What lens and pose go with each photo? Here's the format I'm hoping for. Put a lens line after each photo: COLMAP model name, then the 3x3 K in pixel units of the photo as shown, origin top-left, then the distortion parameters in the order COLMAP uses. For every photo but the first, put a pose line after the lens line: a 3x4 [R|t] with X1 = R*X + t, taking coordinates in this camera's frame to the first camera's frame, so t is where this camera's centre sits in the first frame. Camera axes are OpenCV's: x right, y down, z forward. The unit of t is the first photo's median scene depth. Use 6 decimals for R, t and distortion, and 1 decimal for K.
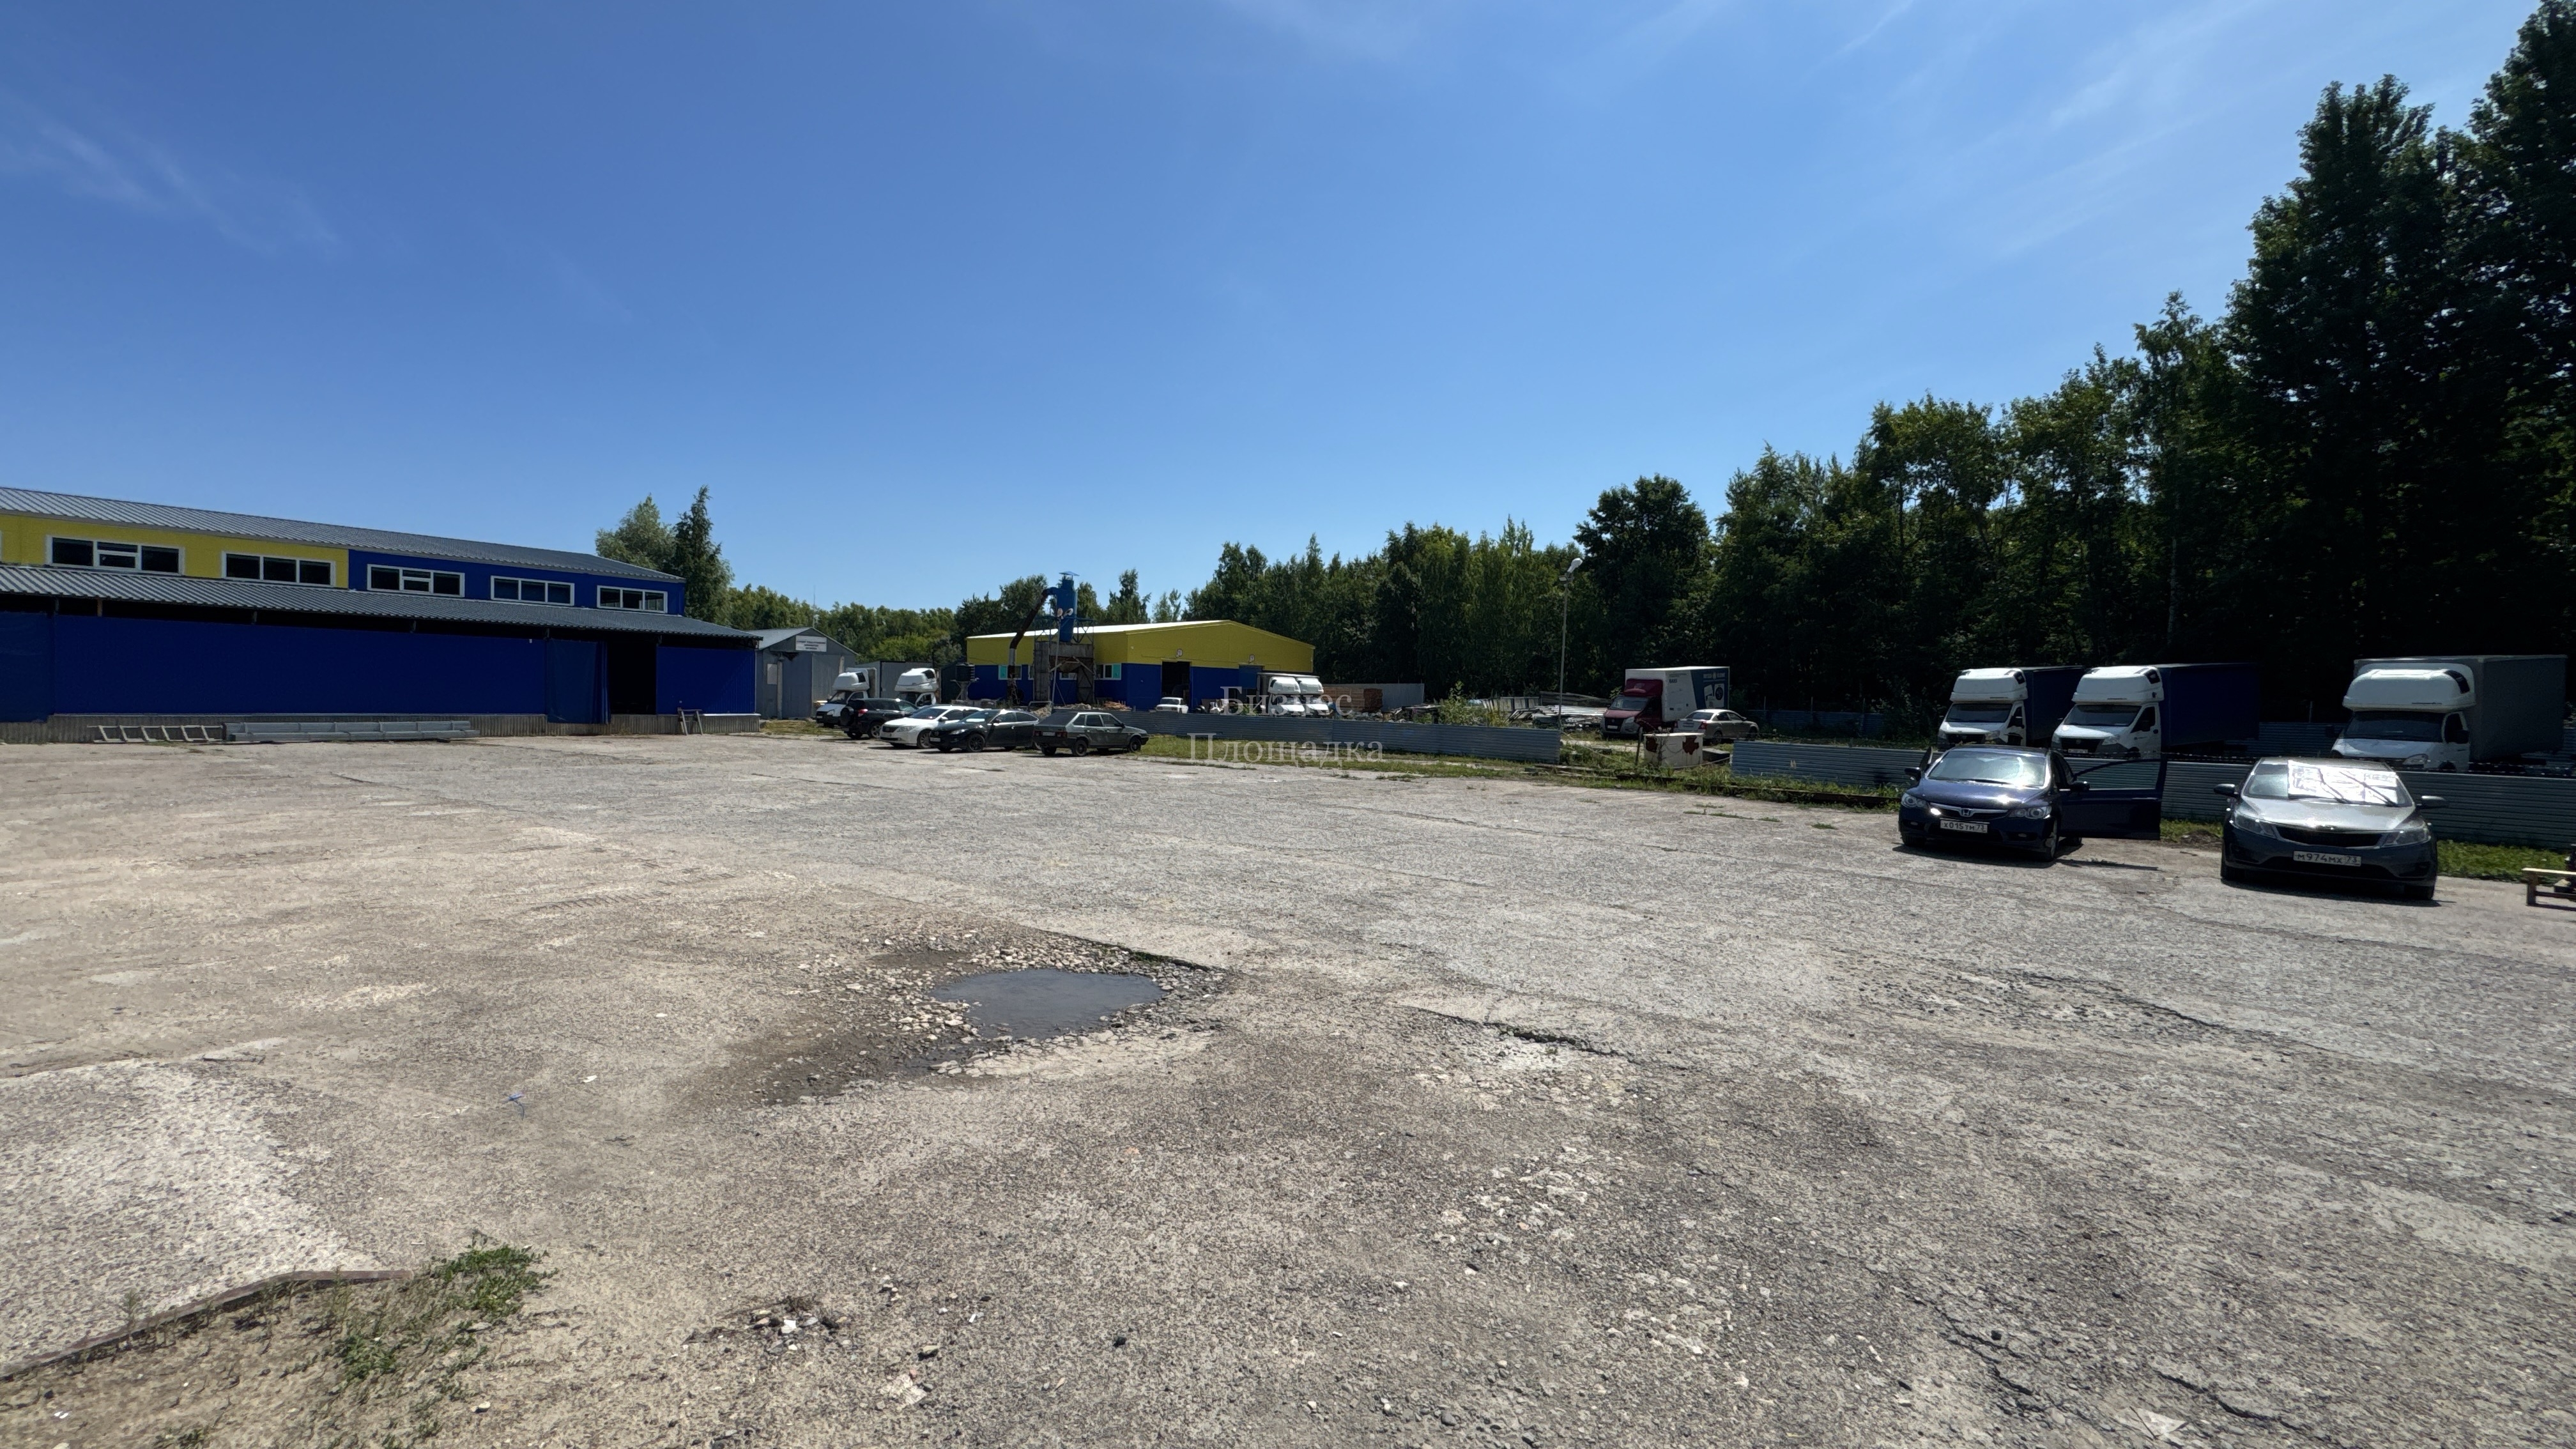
lens RADIAL K [[1027.9, 0, 1282.9], [0, 1027.9, 721.2], [0, 0, 1]] dist [-0.002489, 0.000233]
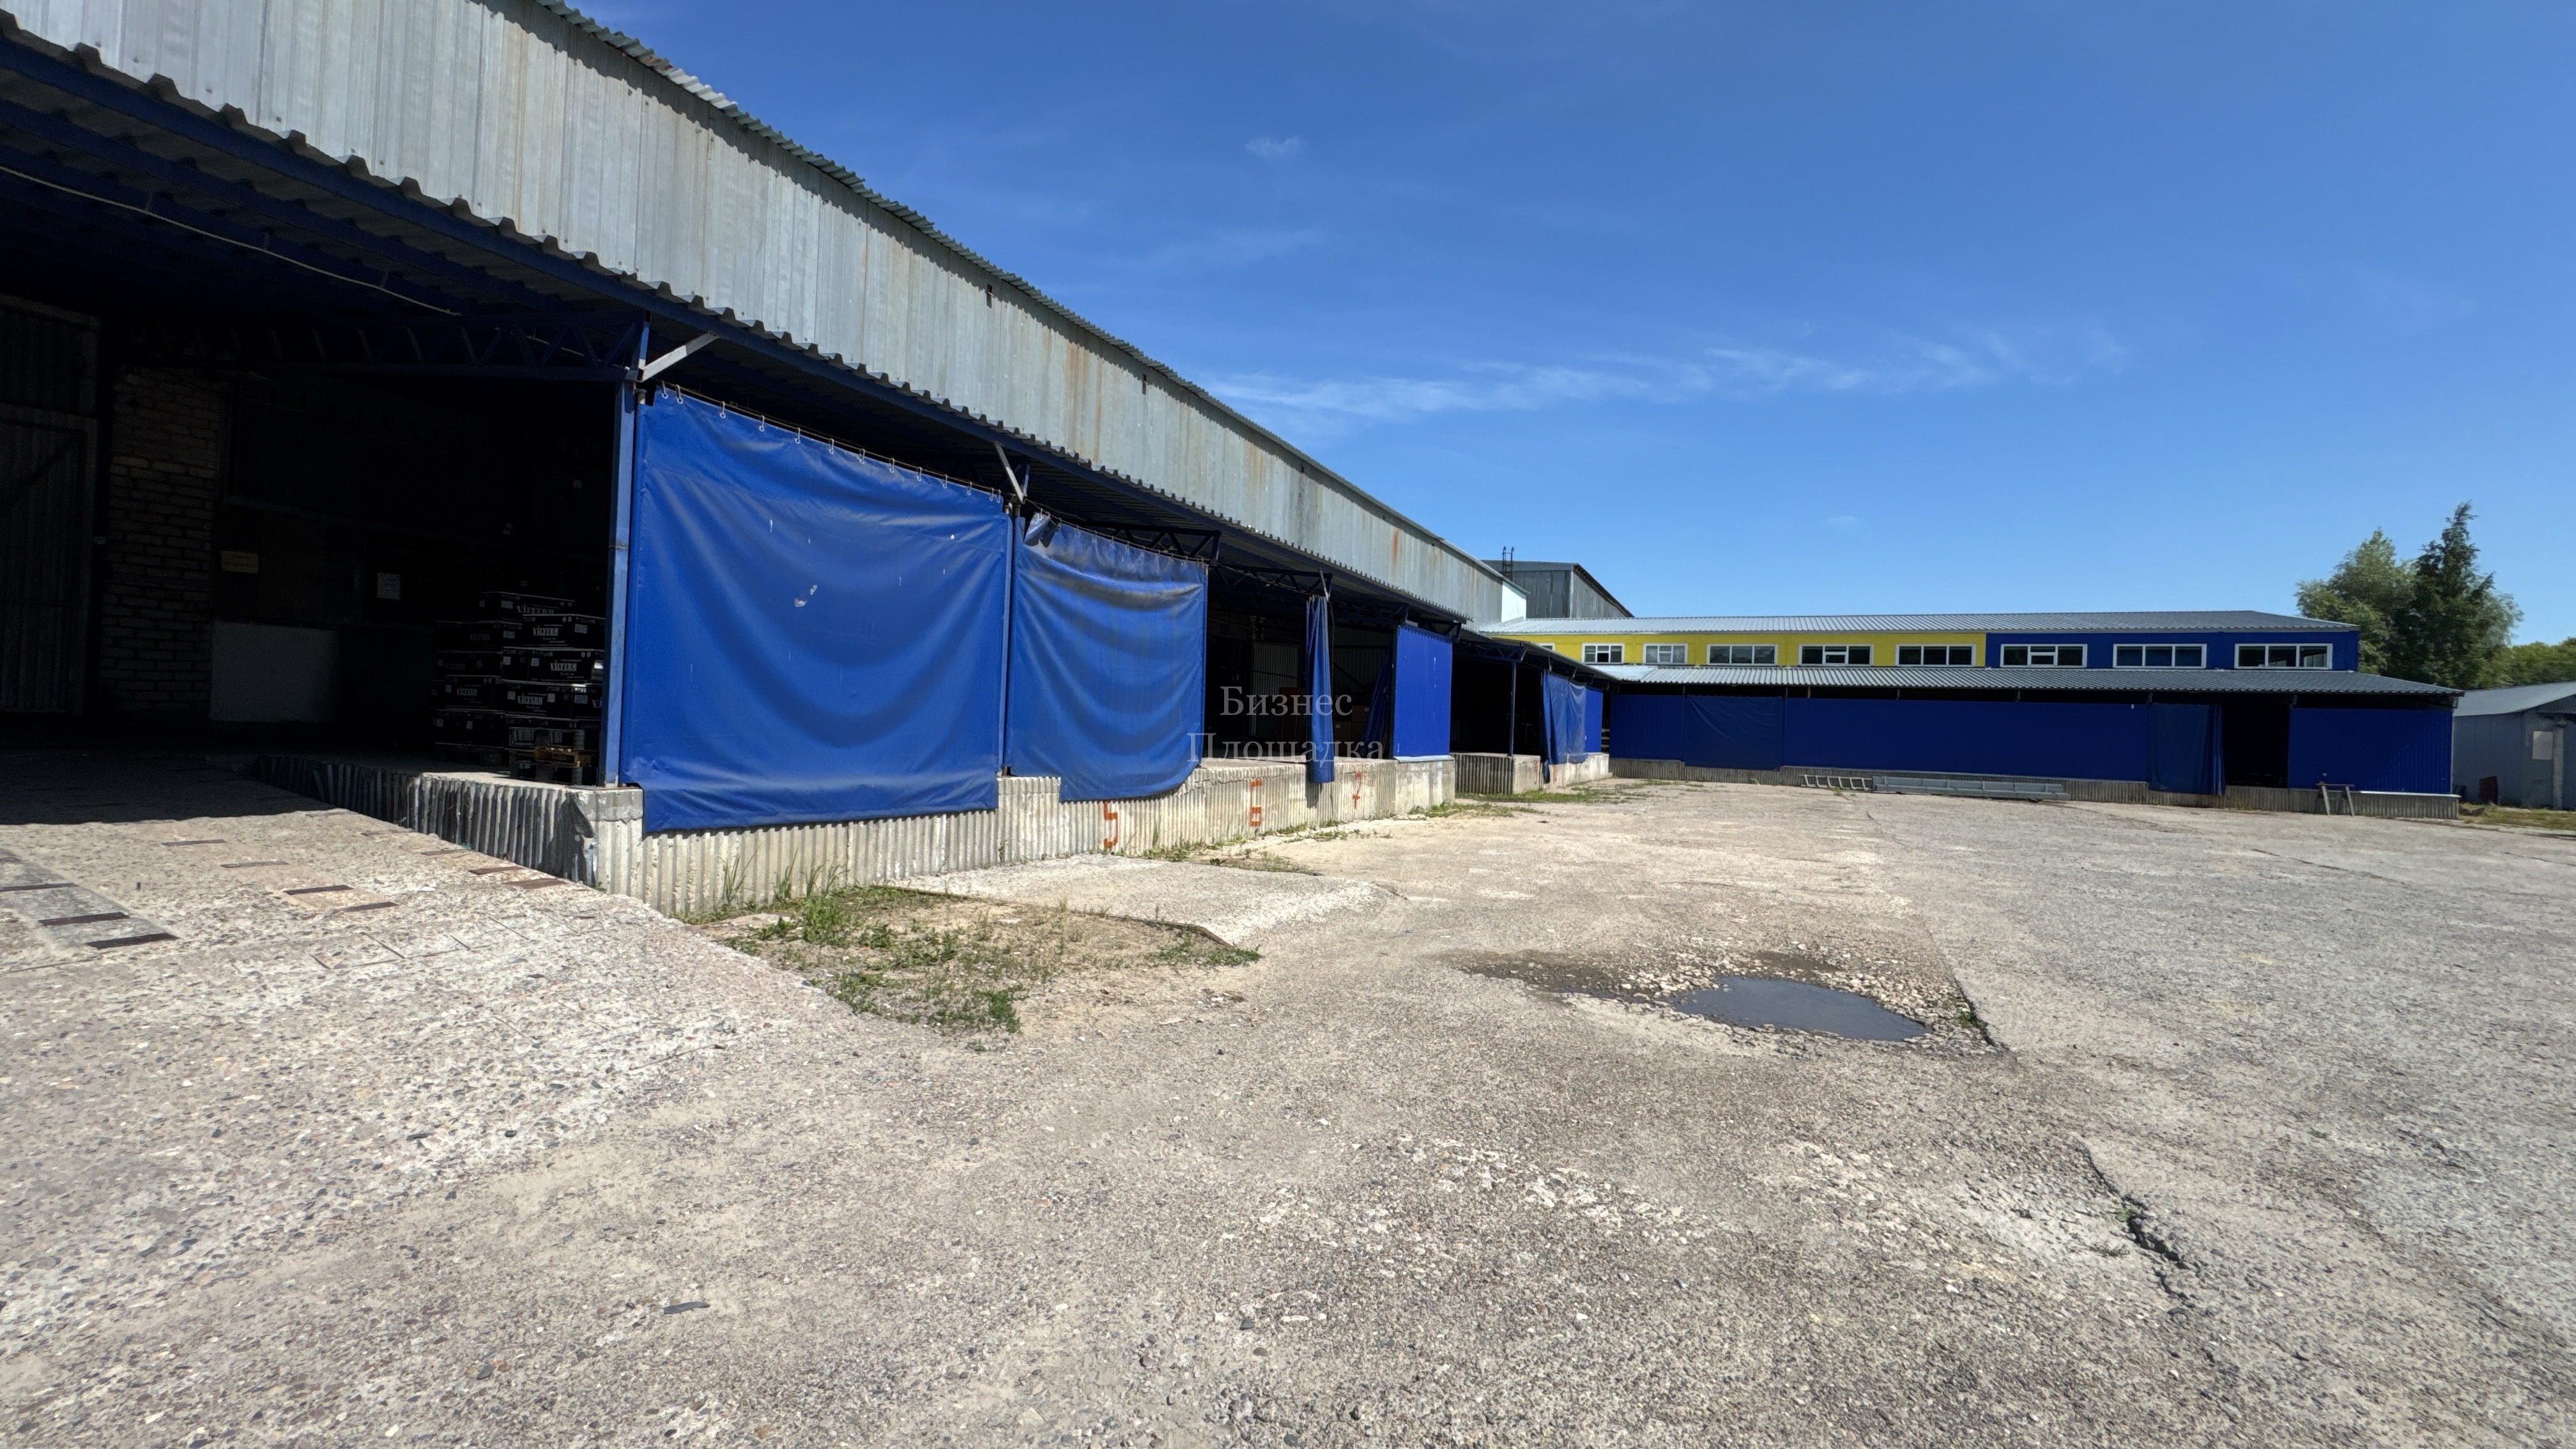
lens RADIAL K [[1027.9, 0, 1296.6], [0, 1027.9, 726.9], [0, 0, 1]] dist [-0.002489, 0.000233]
pose [[0.157701, -0.016080, -0.987356, 0.103189], [-0.053908, 0.998236, -0.024867, 0.008331], [0.986014, 0.057148, 0.156556, 0.058001]]
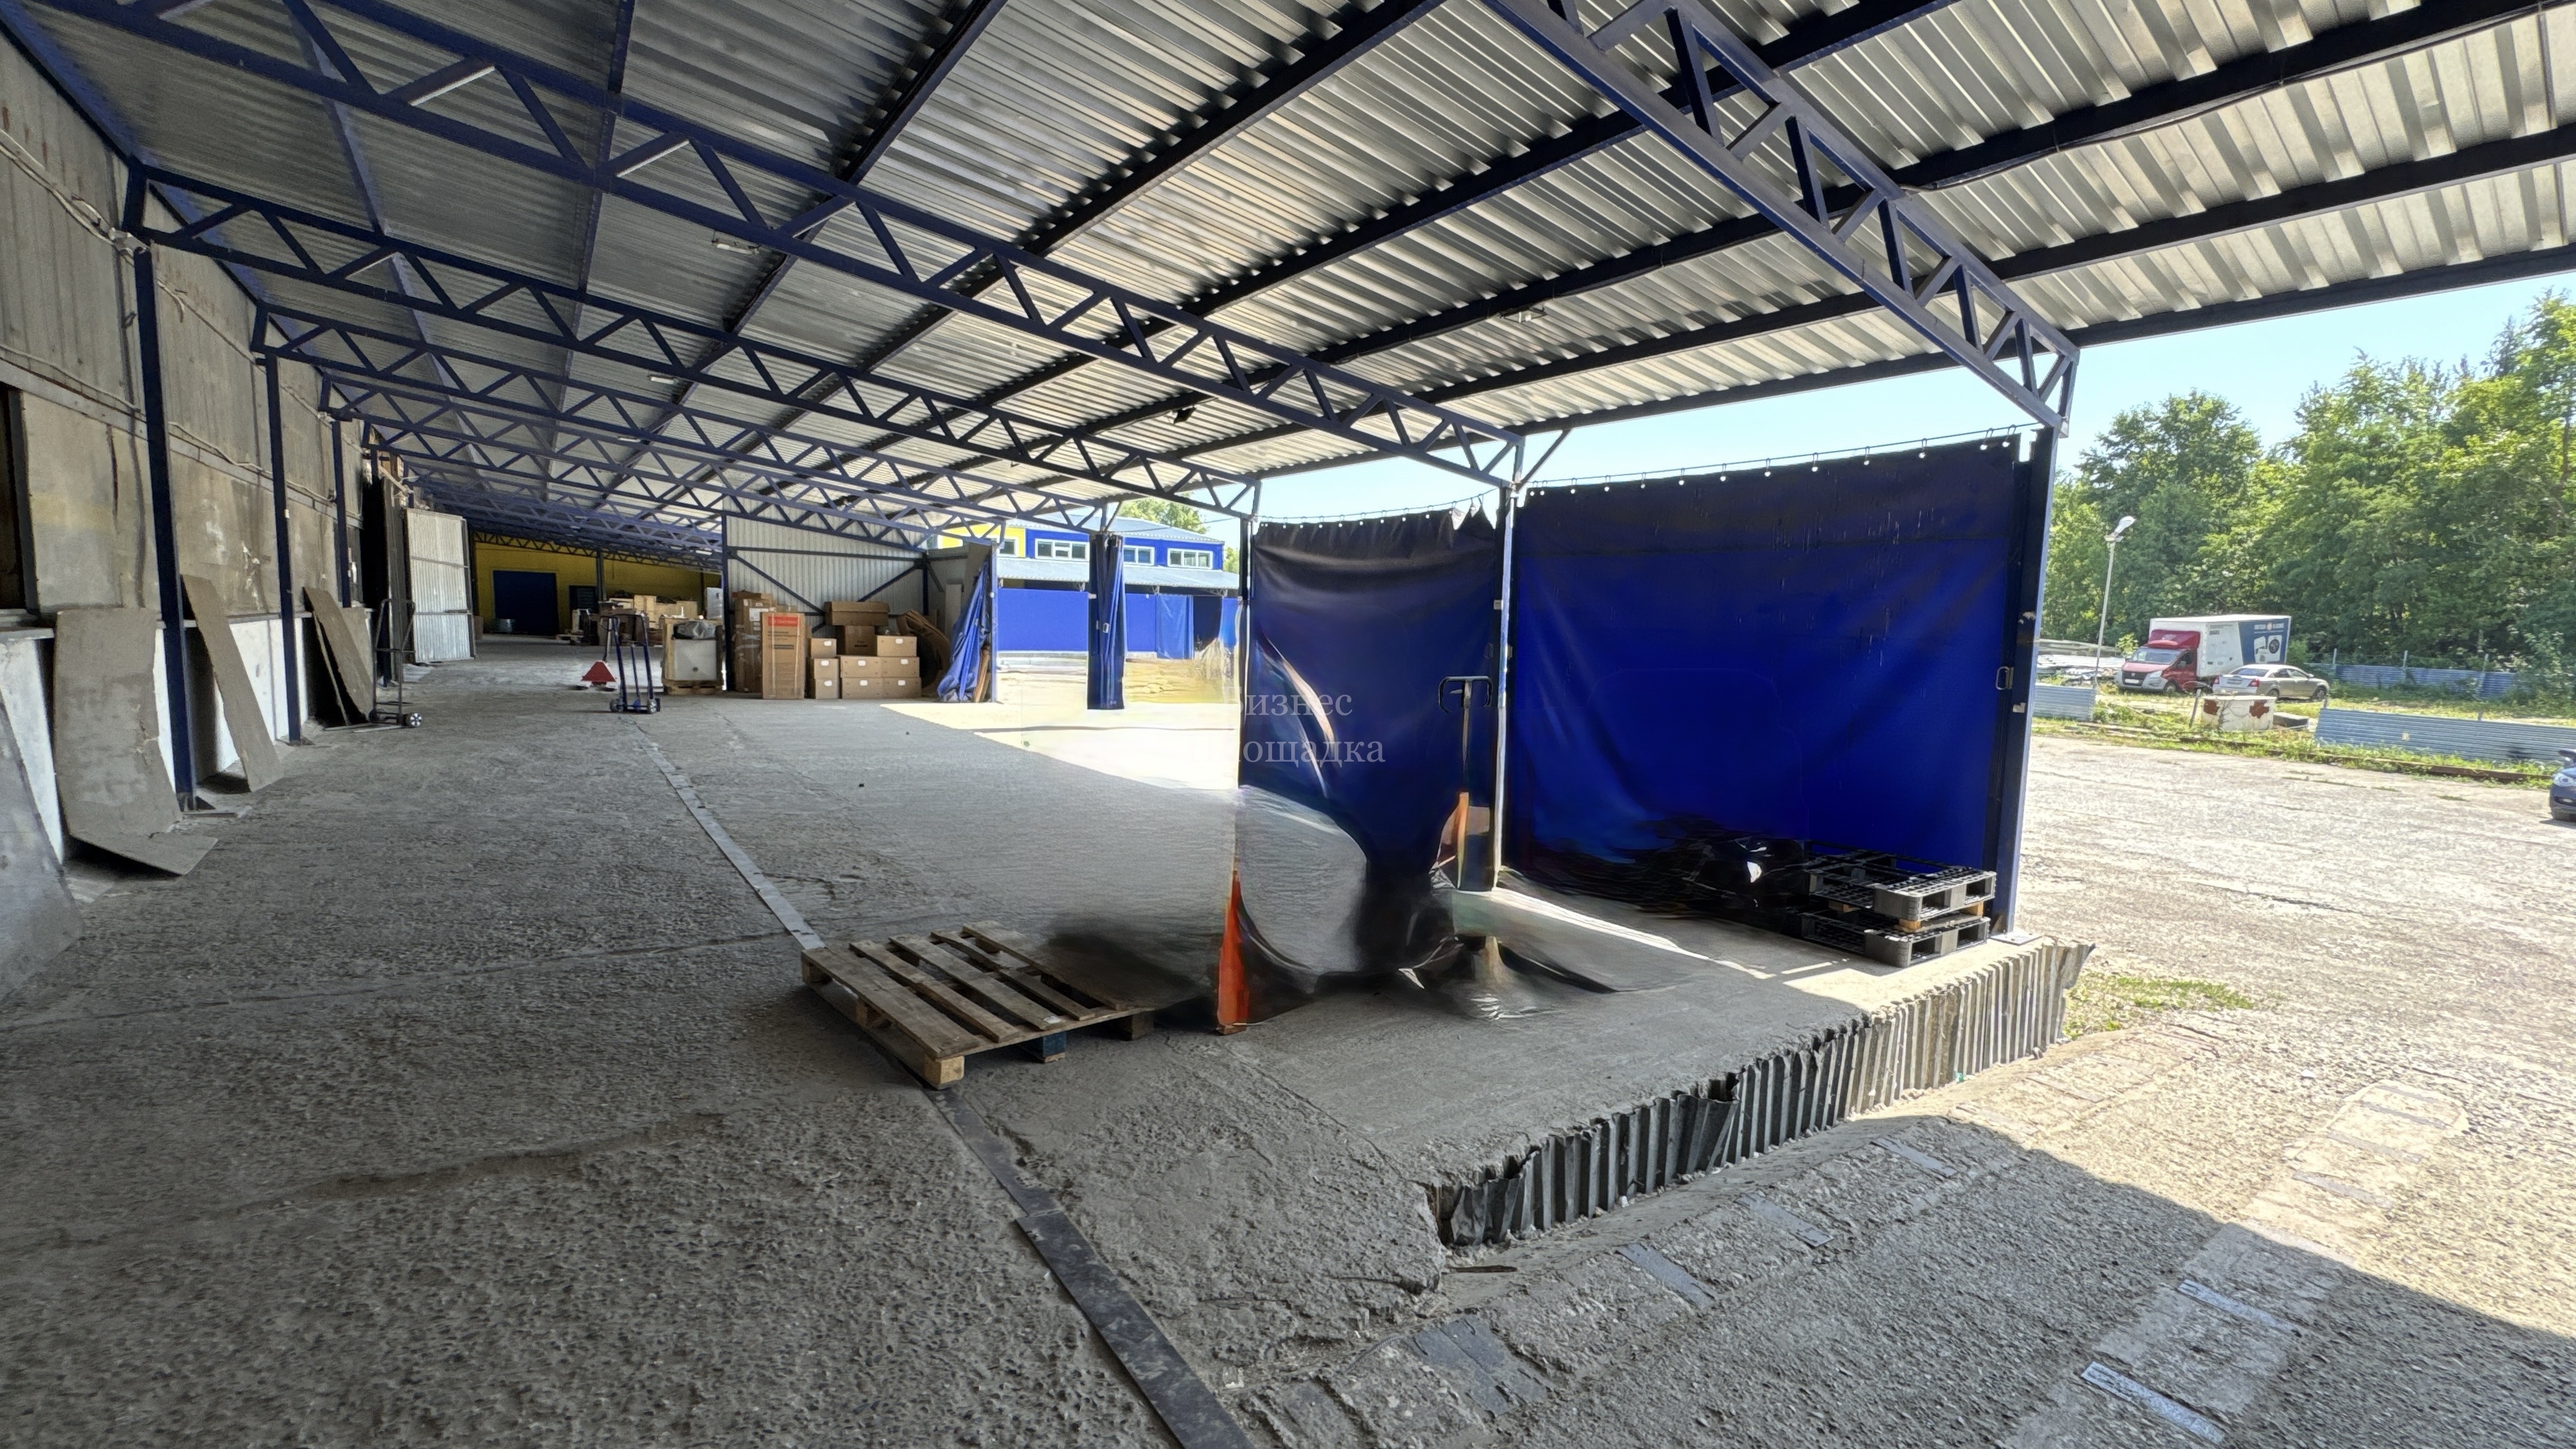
lens RADIAL K [[1027.9, 0, 1294.4], [0, 1027.9, 718.8], [0, 0, 1]] dist [-0.002489, 0.000233]
pose [[0.943795, 0.037834, -0.328359, -0.114579], [-0.016115, 0.997513, 0.068617, -0.014853], [0.330138, -0.059469, 0.942057, -0.174260]]
